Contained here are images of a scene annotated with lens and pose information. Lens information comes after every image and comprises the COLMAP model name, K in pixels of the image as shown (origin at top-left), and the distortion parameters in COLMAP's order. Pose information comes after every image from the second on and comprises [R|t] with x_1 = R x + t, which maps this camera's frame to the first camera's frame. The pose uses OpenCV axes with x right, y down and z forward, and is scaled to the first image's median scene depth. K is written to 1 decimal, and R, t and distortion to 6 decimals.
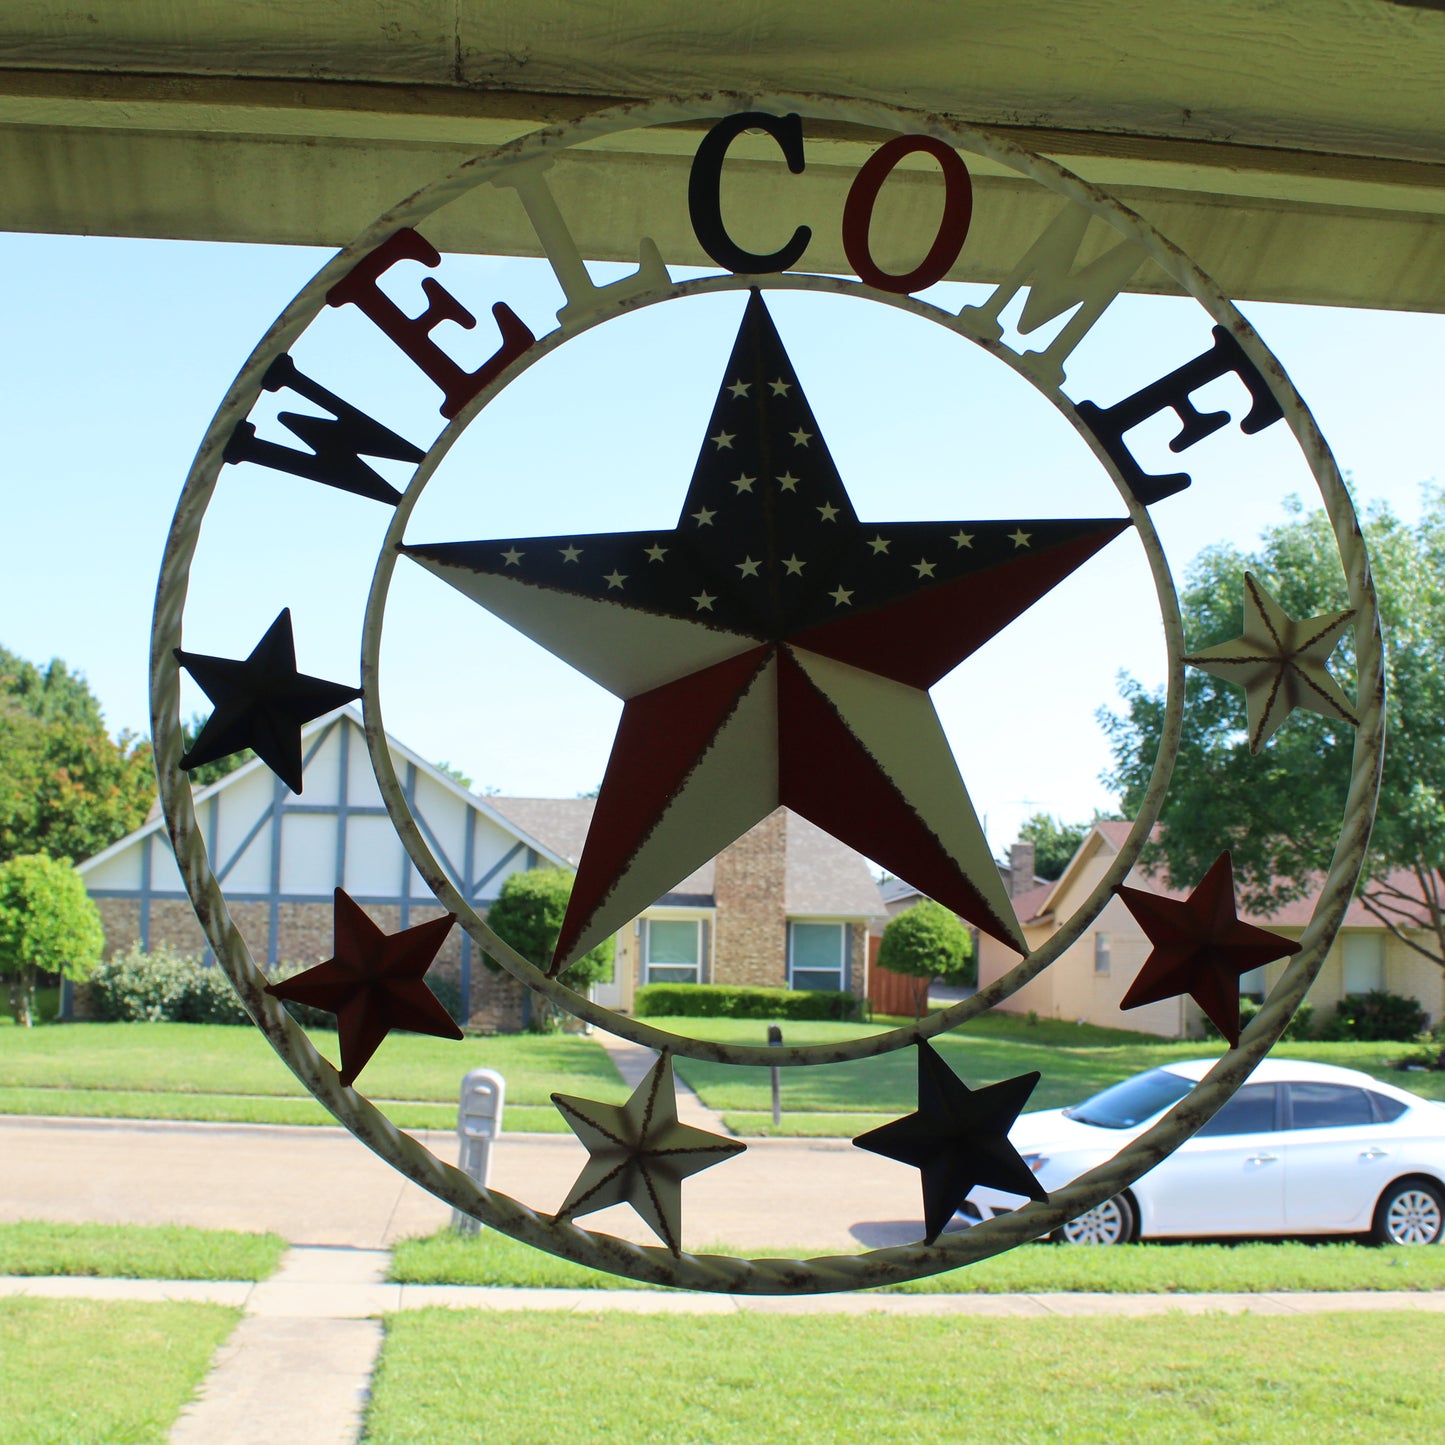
lens RADIAL K [[1971.2, 0, 717.7], [0, 1971.2, 719.8], [0, 0, 1]] dist [-0.151310, 0.097187]
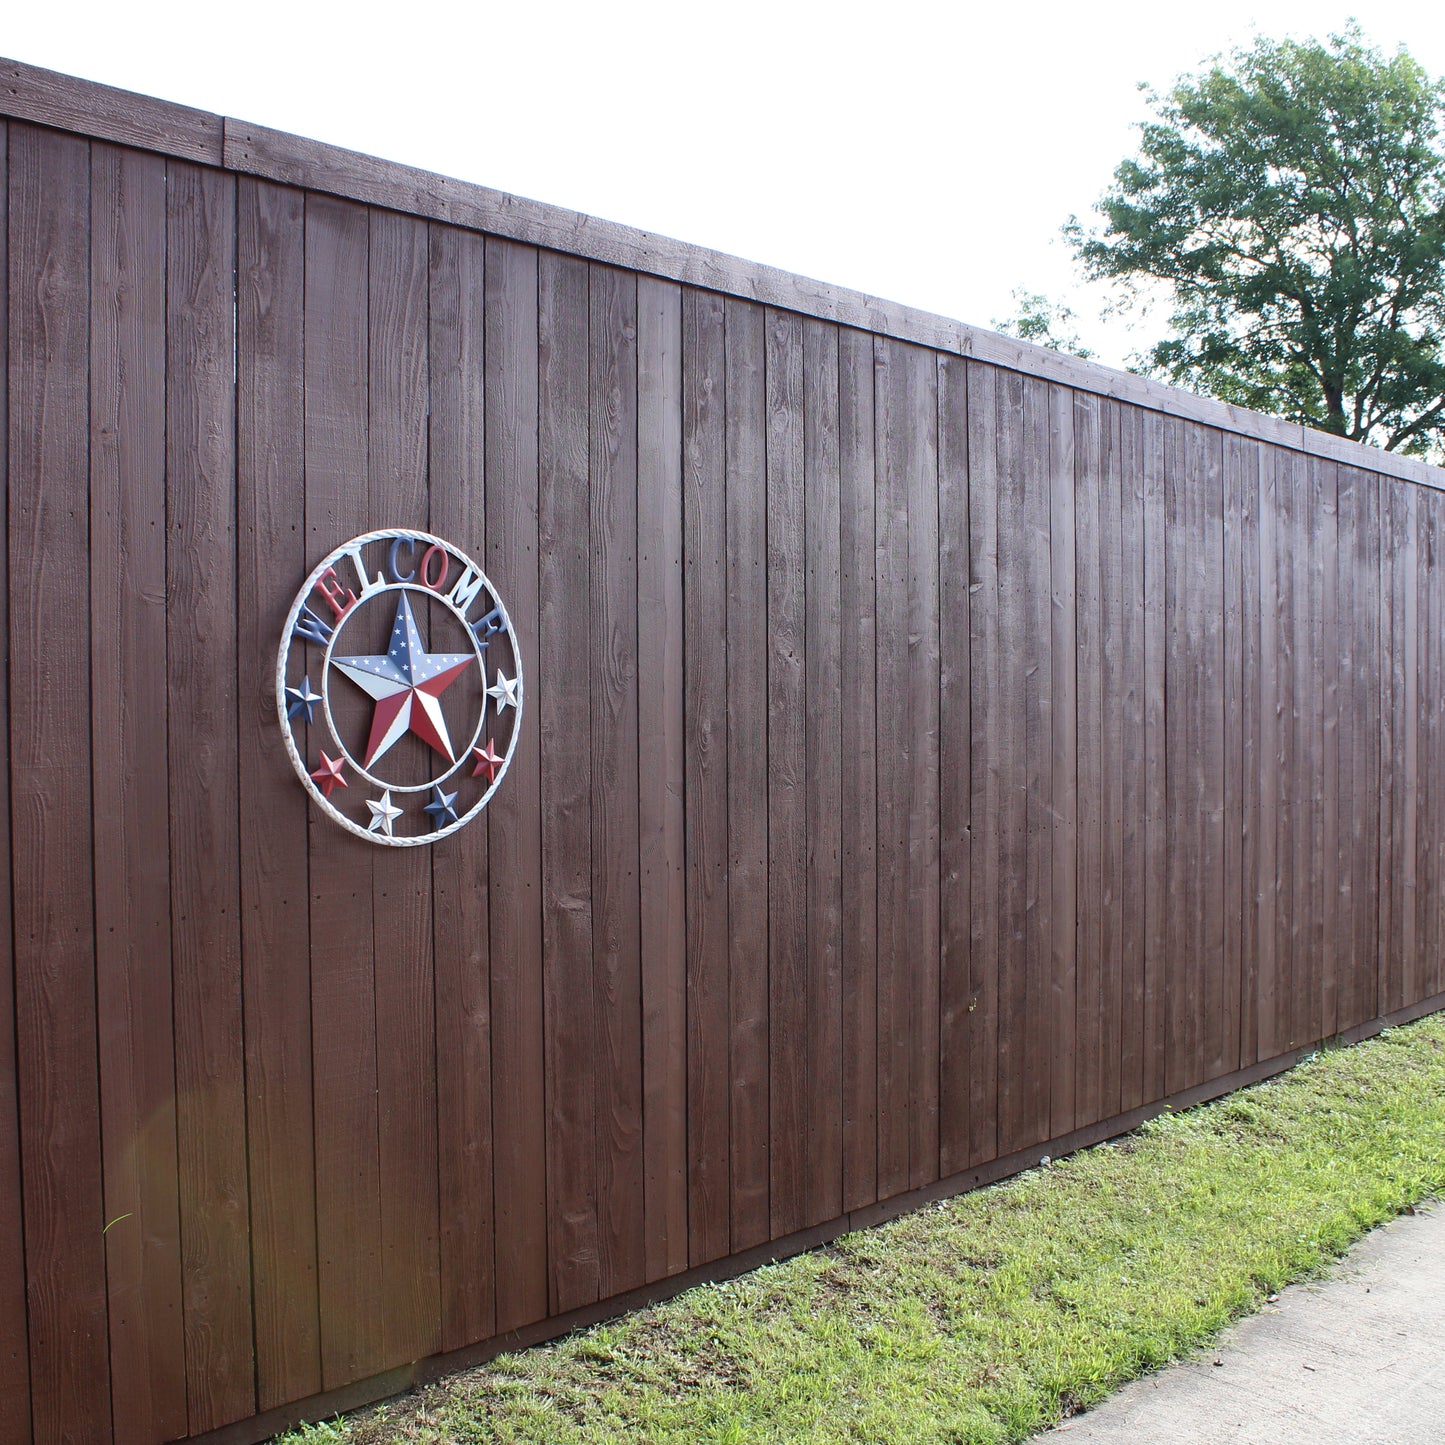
lens RADIAL K [[1800.8, 0, 719.7], [0, 1800.8, 727.9], [0, 0, 1]] dist [-0.174275, 0.183285]
pose [[0.666650, -0.007115, 0.745337, -2.212416], [-0.156184, 0.976422, 0.149016, -0.584891], [-0.728824, -0.215751, 0.649821, -1.794407]]
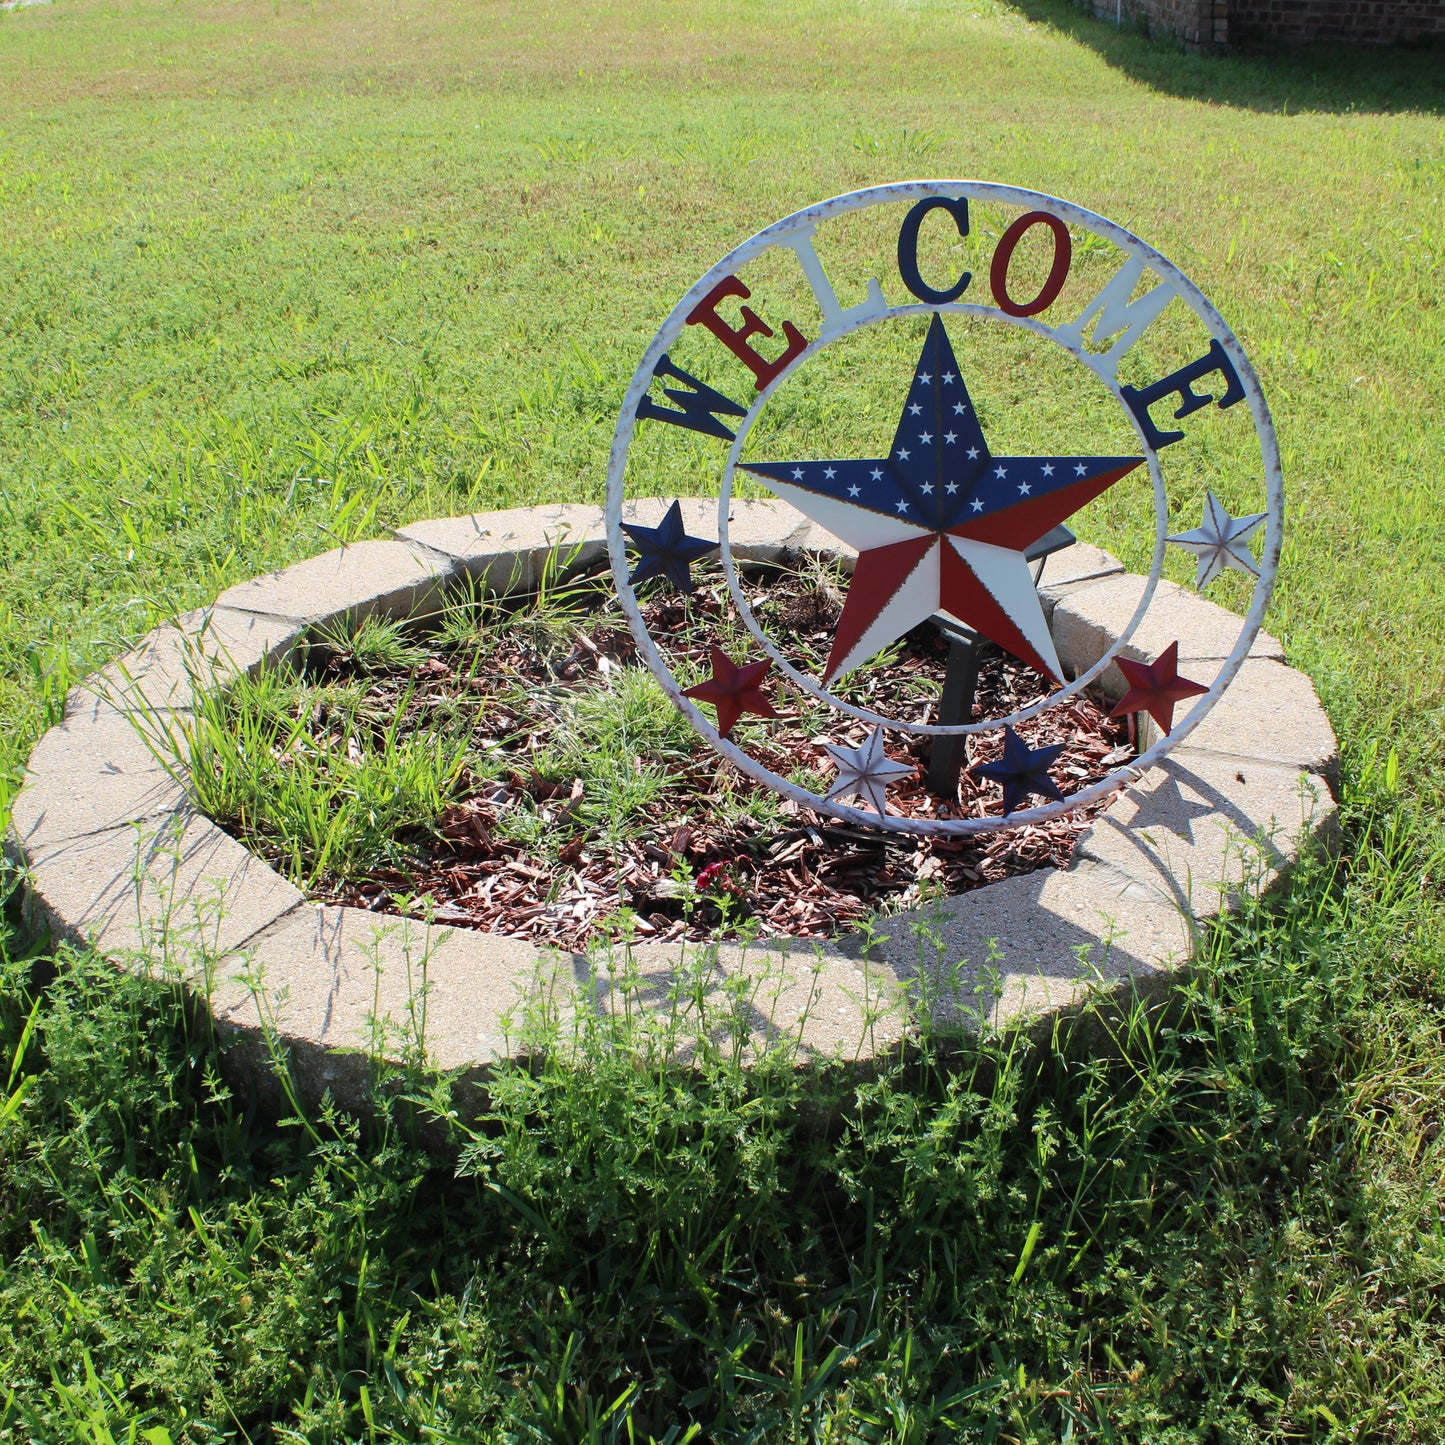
lens RADIAL K [[1800.8, 0, 719.7], [0, 1800.8, 727.9], [0, 0, 1]] dist [-0.174275, 0.183285]
pose [[0.988606, 0.043255, -0.144178, 0.074000], [0.046141, 0.824636, 0.563779, -0.828677], [0.143281, -0.564008, 0.813244, -0.497009]]
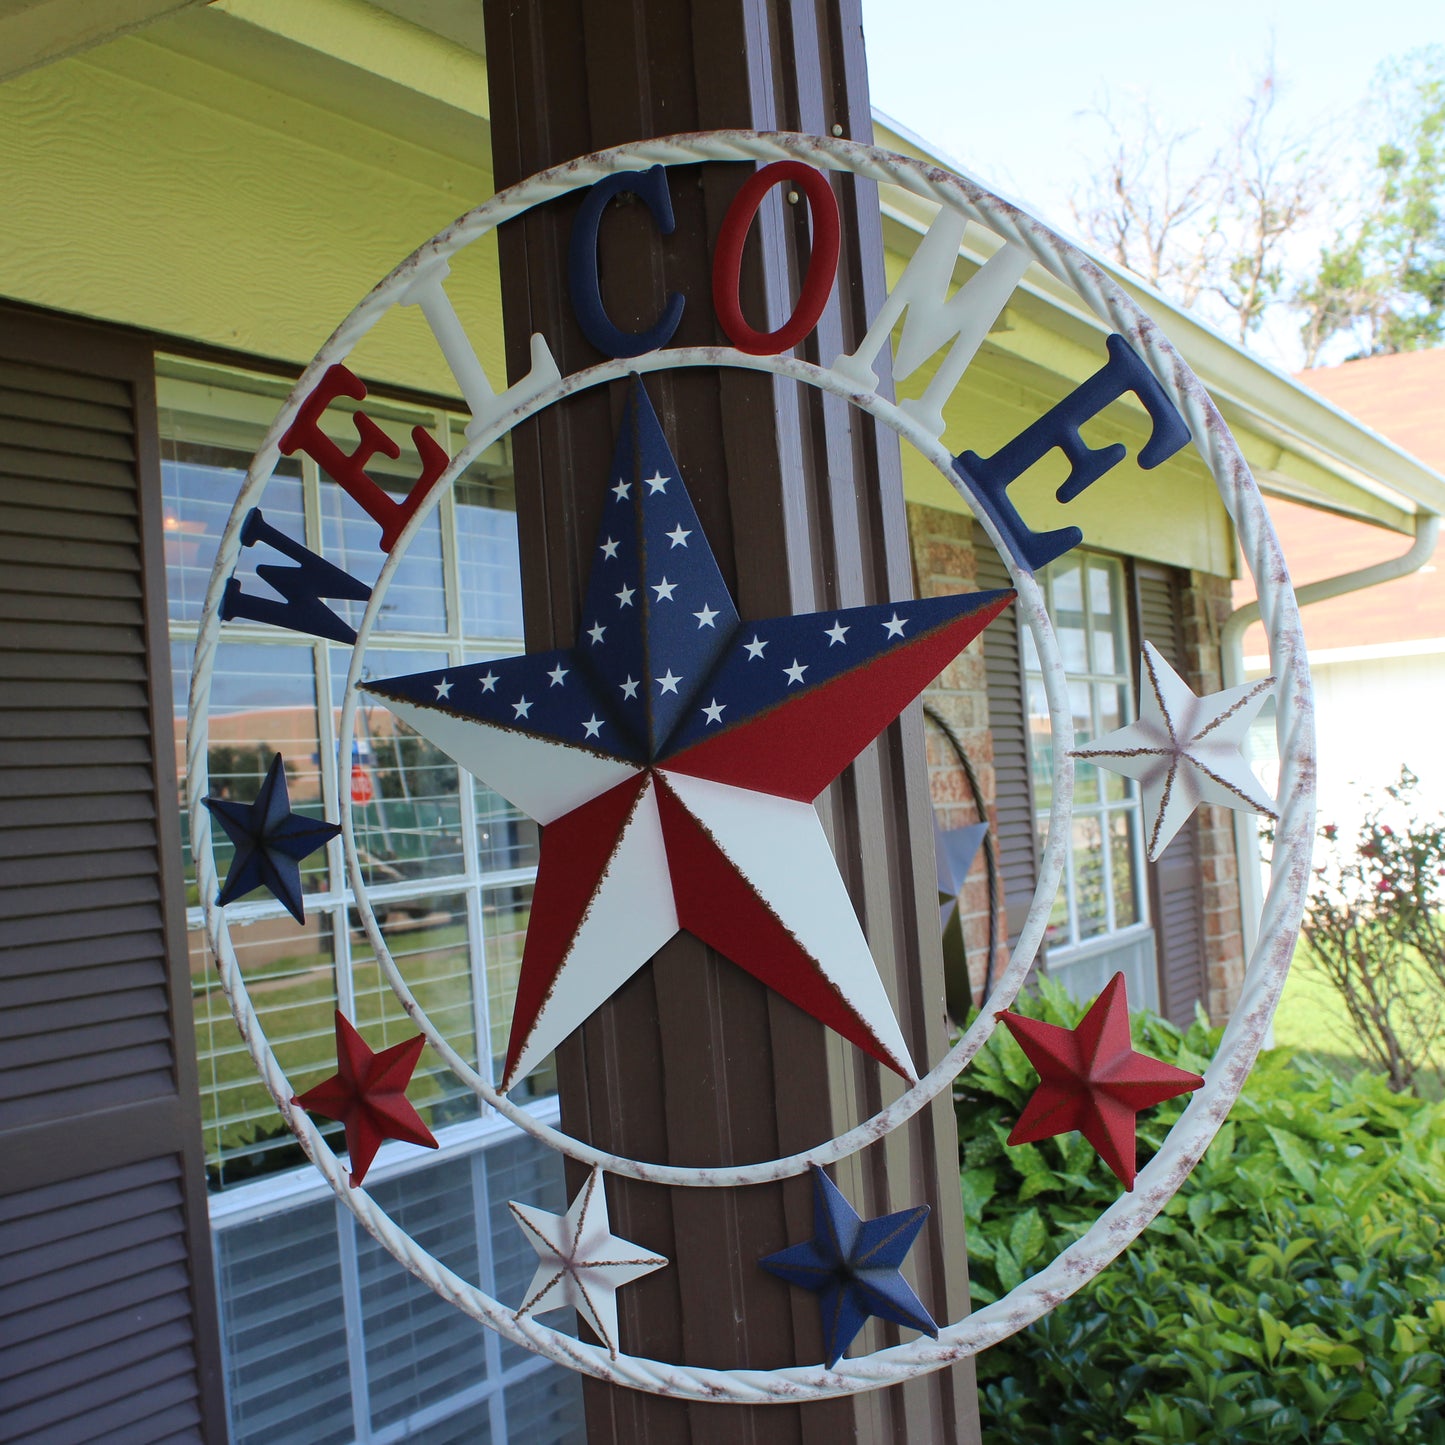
lens RADIAL K [[1971.2, 0, 717.7], [0, 1971.2, 719.8], [0, 0, 1]] dist [-0.151310, 0.097187]
pose [[0.874348, -0.063169, -0.481171, 0.519113], [0.157444, 0.974786, 0.158124, -0.207700], [0.459050, -0.214012, 0.862248, 0.168183]]
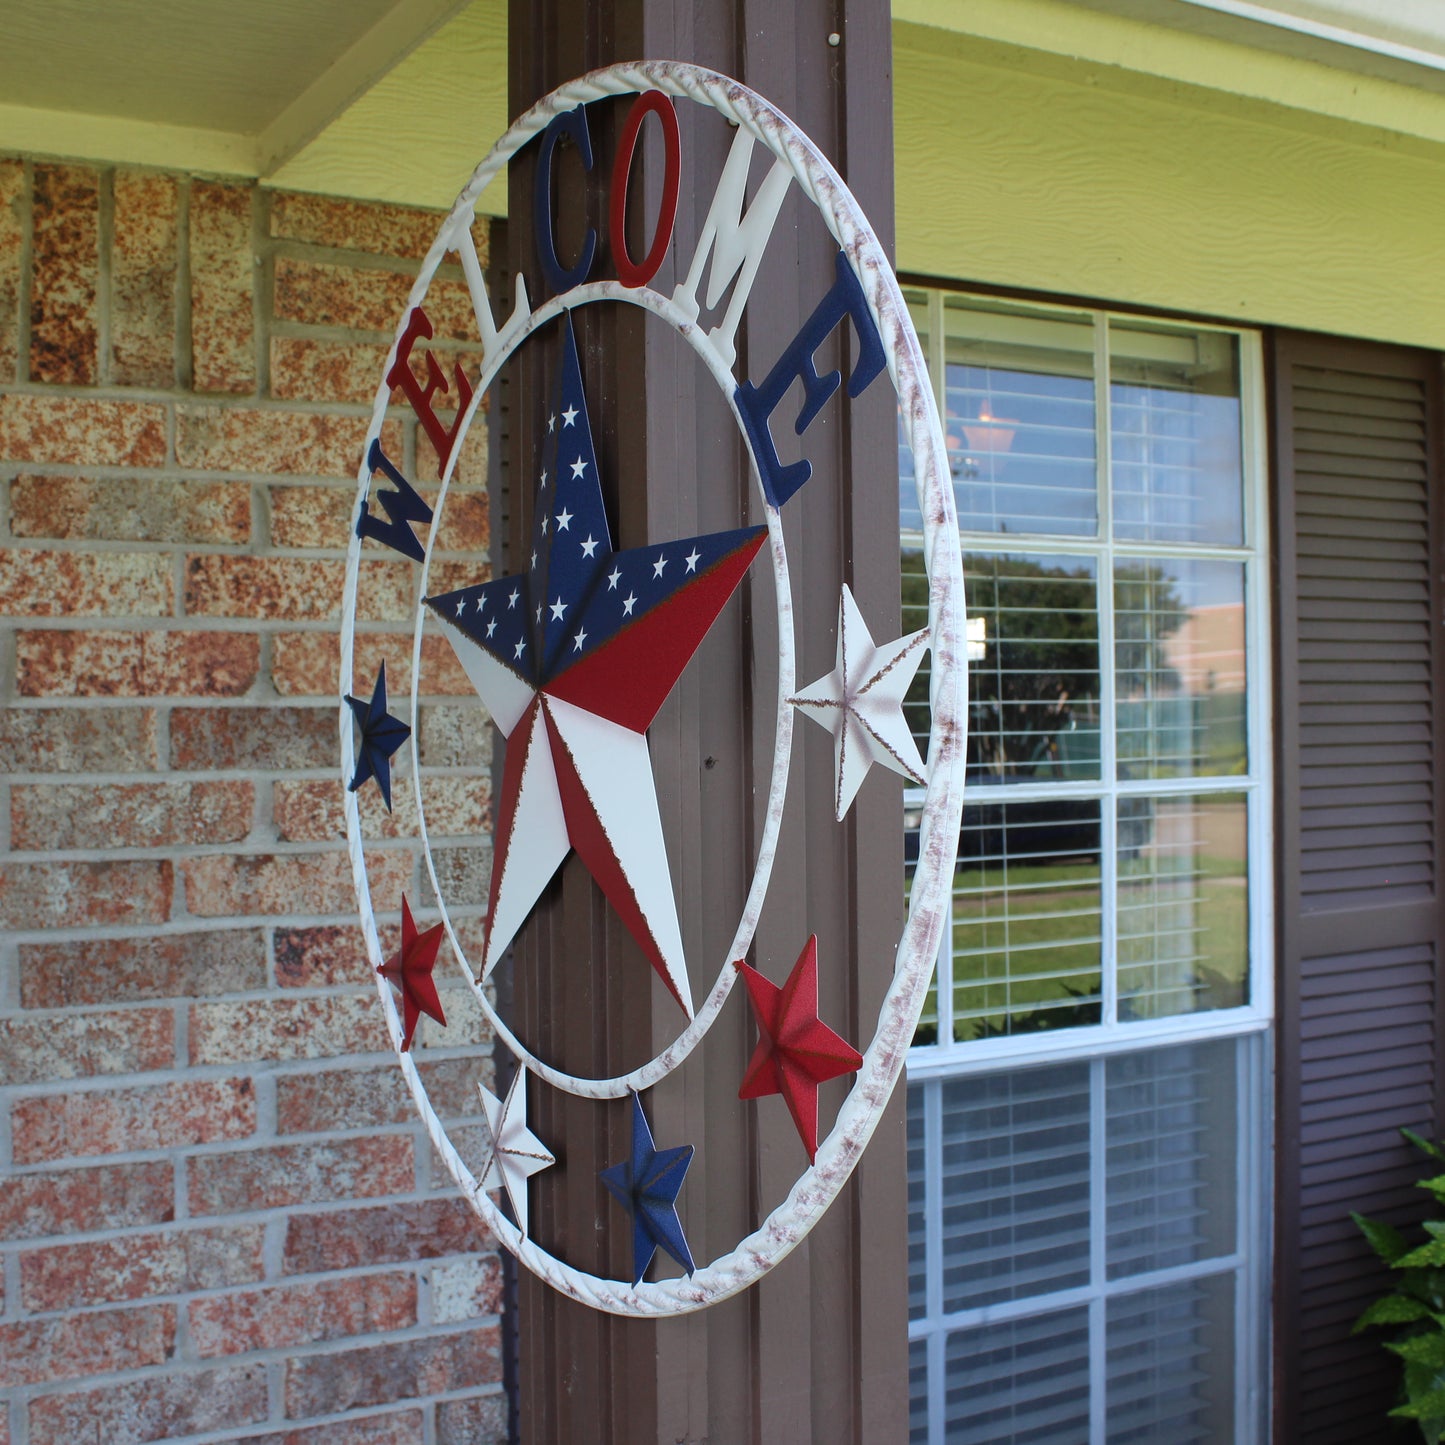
lens RADIAL K [[1971.2, 0, 717.7], [0, 1971.2, 719.8], [0, 0, 1]] dist [-0.151310, 0.097187]
pose [[0.514486, 0.009164, -0.857450, 0.933076], [0.185143, 0.975170, 0.121511, -0.129155], [0.837273, -0.221266, 0.500015, 0.545742]]
